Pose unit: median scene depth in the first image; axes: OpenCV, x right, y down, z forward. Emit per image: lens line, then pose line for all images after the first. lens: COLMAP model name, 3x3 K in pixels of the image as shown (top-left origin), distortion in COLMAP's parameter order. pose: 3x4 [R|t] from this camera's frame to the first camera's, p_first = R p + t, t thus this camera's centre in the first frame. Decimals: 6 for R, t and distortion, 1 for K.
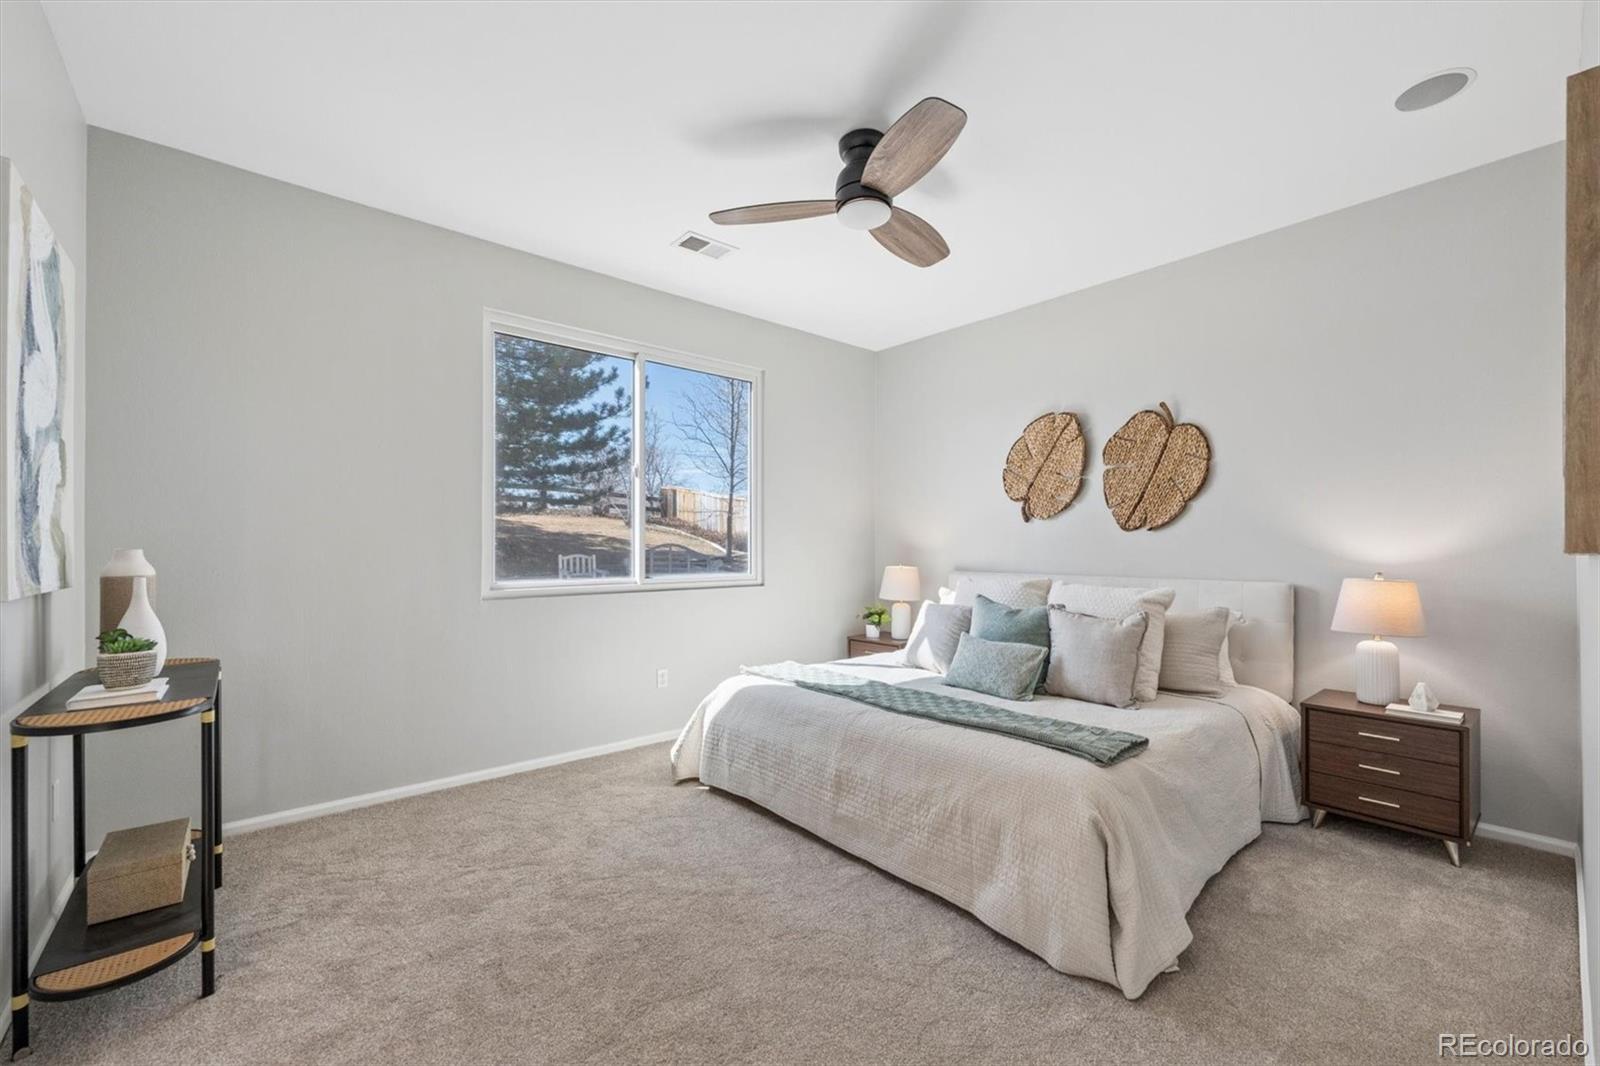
lens RADIAL K [[647.1, 0, 806.9], [0, 647.1, 544.3], [0, 0, 1]] dist [0.003438, -0.000055]
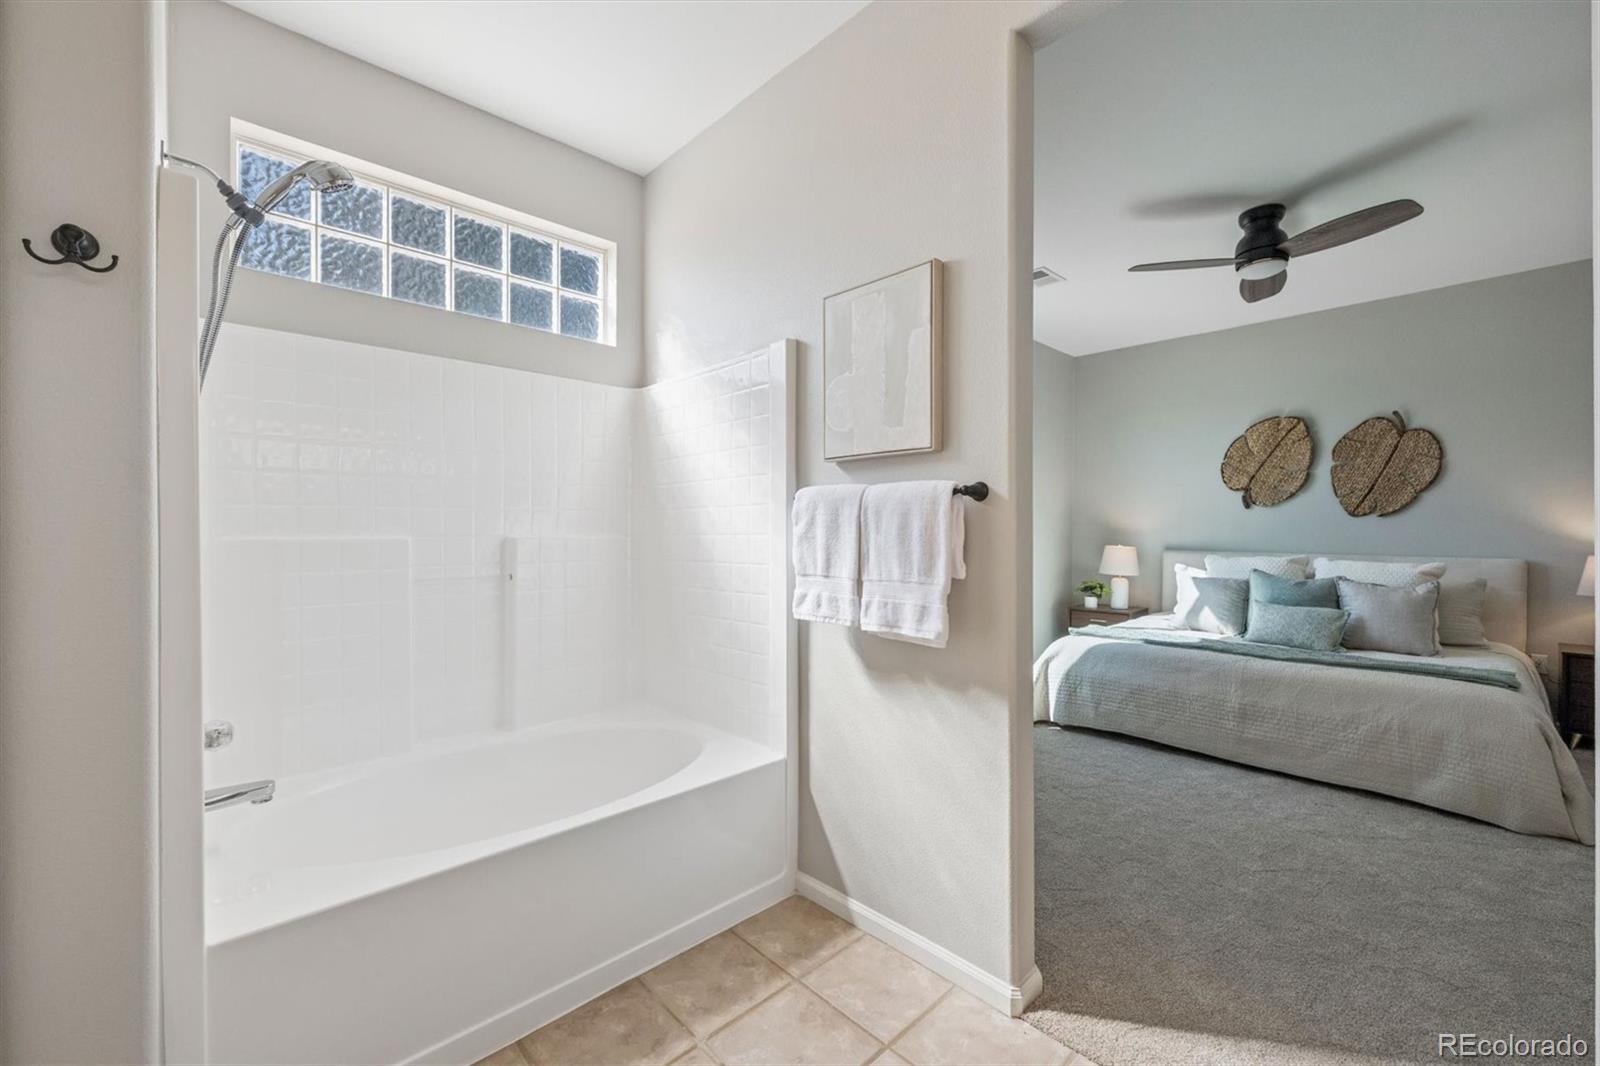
lens RADIAL K [[647.1, 0, 792.8], [0, 647.1, 527.9], [0, 0, 1]] dist [0.003438, -0.000055]
pose [[0.999562, -0.000258, 0.029594, -0.612455], [0.000050, 0.999975, 0.007032, -0.008358], [-0.029595, -0.007028, 0.999537, -0.183760]]
